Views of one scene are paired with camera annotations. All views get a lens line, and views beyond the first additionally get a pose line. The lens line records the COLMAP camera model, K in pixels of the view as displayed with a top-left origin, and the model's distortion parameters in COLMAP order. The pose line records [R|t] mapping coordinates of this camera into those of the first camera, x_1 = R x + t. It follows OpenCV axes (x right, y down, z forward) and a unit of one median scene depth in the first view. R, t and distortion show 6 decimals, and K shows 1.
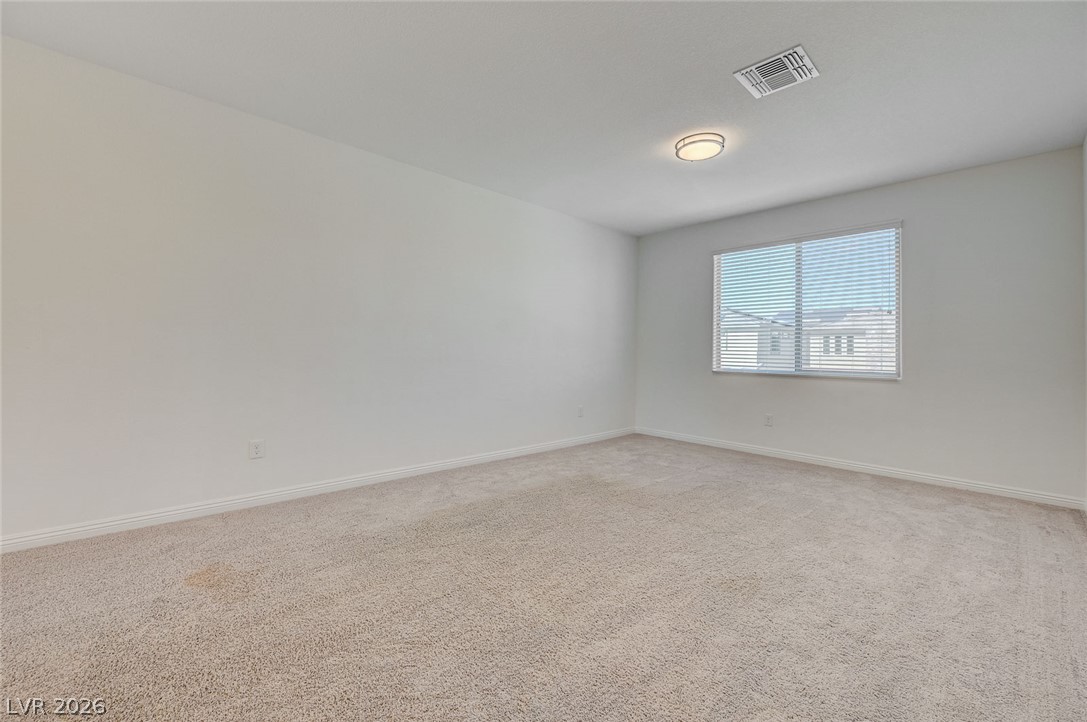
lens RADIAL K [[433.2, 0, 540.3], [0, 433.2, 356.7], [0, 0, 1]] dist [0.007025, -0.000096]
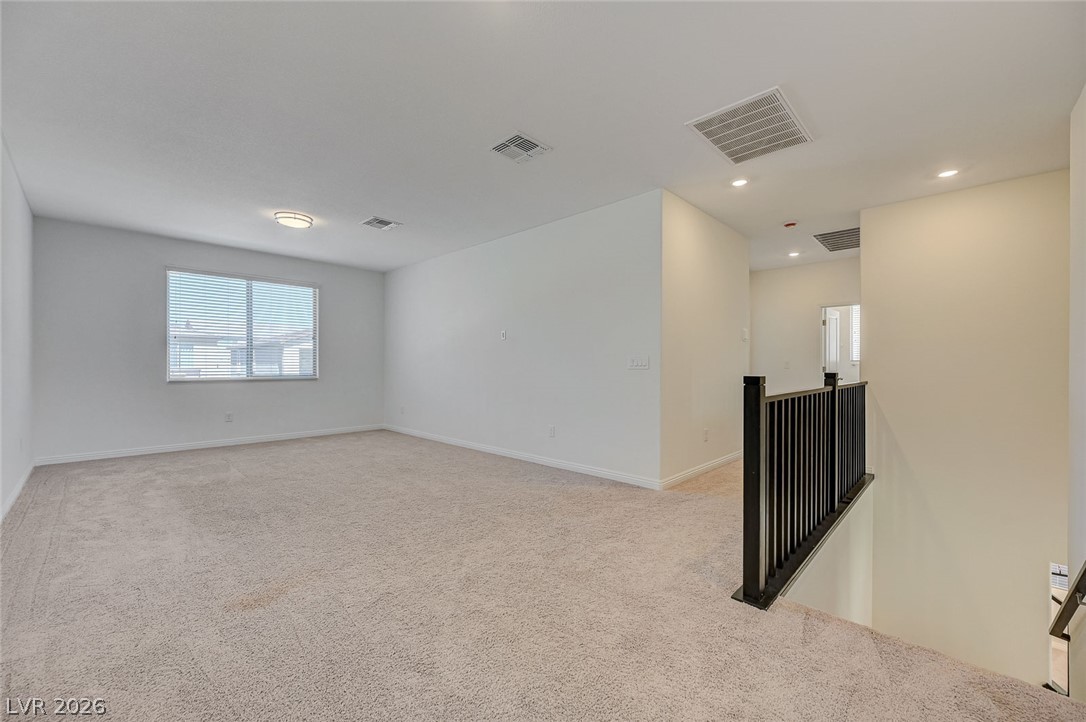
lens RADIAL K [[432.8, 0, 541.2], [0, 432.8, 360.4], [0, 0, 1]] dist [0.007025, -0.000096]
pose [[-0.041865, -0.004716, 0.999112, -0.719050], [0.017416, 0.999833, 0.005449, -0.007698], [-0.998971, 0.017628, -0.041776, 0.163047]]
